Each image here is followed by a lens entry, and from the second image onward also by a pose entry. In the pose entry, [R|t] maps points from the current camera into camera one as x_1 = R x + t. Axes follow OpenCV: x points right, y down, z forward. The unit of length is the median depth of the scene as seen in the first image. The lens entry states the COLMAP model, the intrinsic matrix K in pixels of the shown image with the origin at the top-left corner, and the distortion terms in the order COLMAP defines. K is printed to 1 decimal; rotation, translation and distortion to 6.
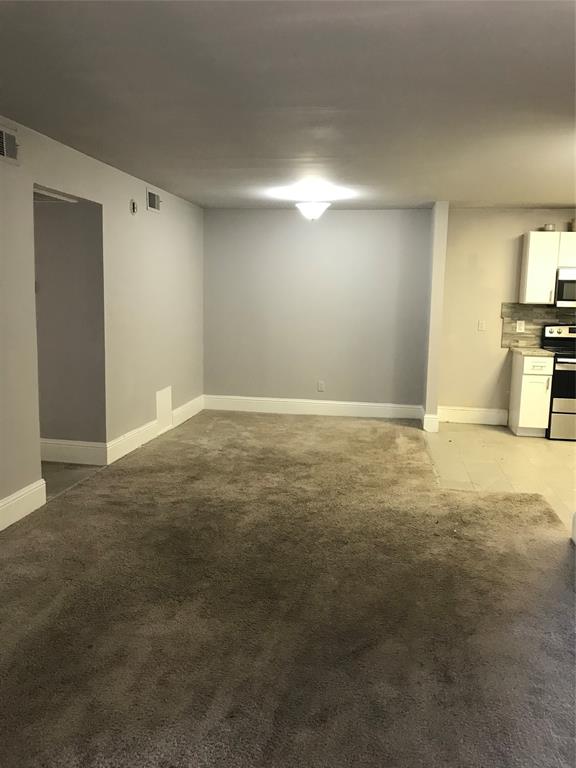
lens RADIAL K [[631.6, 0, 287.2], [0, 631.6, 377.9], [0, 0, 1]] dist [0.143596, -0.459489]
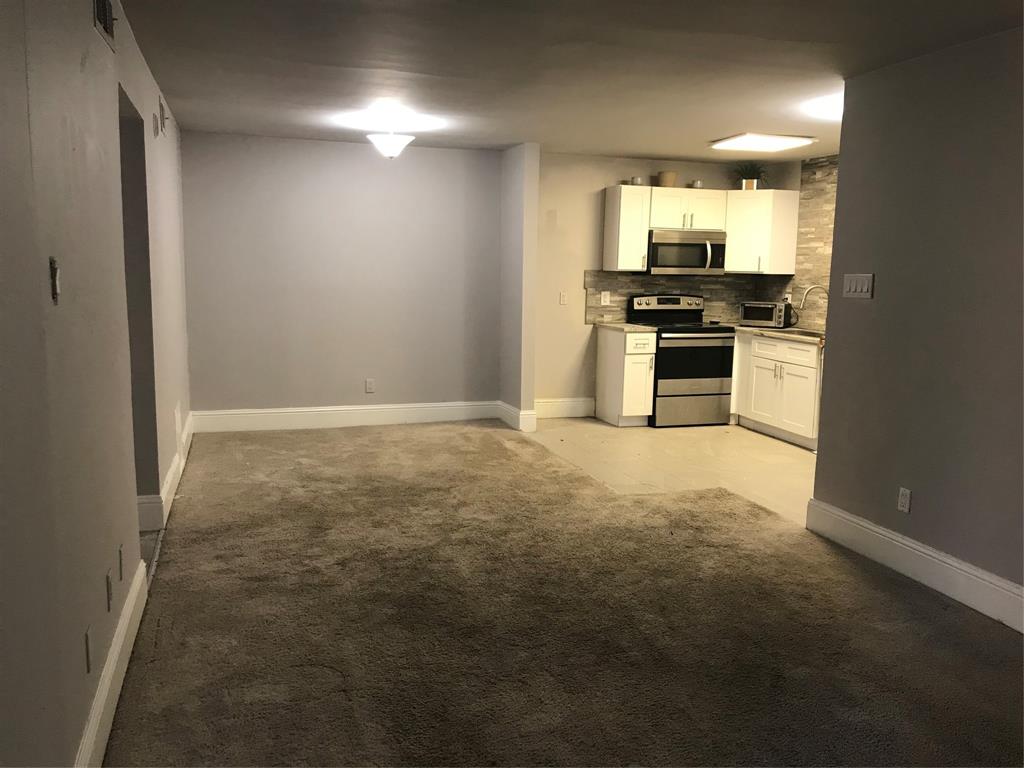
lens RADIAL K [[842.1, 0, 512.0], [0, 842.1, 384.0], [0, 0, 1]] dist [0.143596, -0.459489]
pose [[0.891540, -0.069293, 0.447610, -0.319393], [0.061544, 0.997596, 0.031851, -0.013011], [-0.448741, -0.000849, 0.893661, 0.069921]]
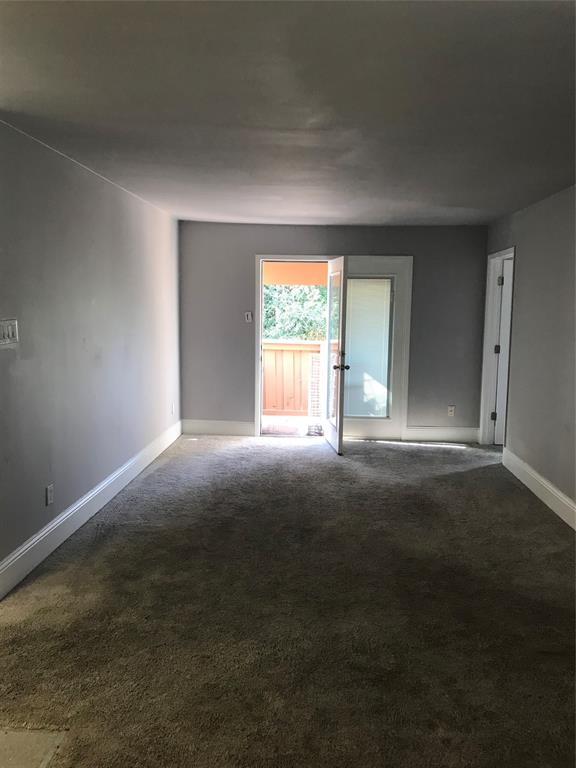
lens RADIAL K [[636.6, 0, 290.8], [0, 636.6, 382.8], [0, 0, 1]] dist [0.015676, -0.004571]
pose [[-0.992348, -0.025883, -0.120731, 0.120877], [-0.056078, 0.965597, 0.253924, -0.175829], [0.110005, 0.258751, -0.959660, 1.216162]]
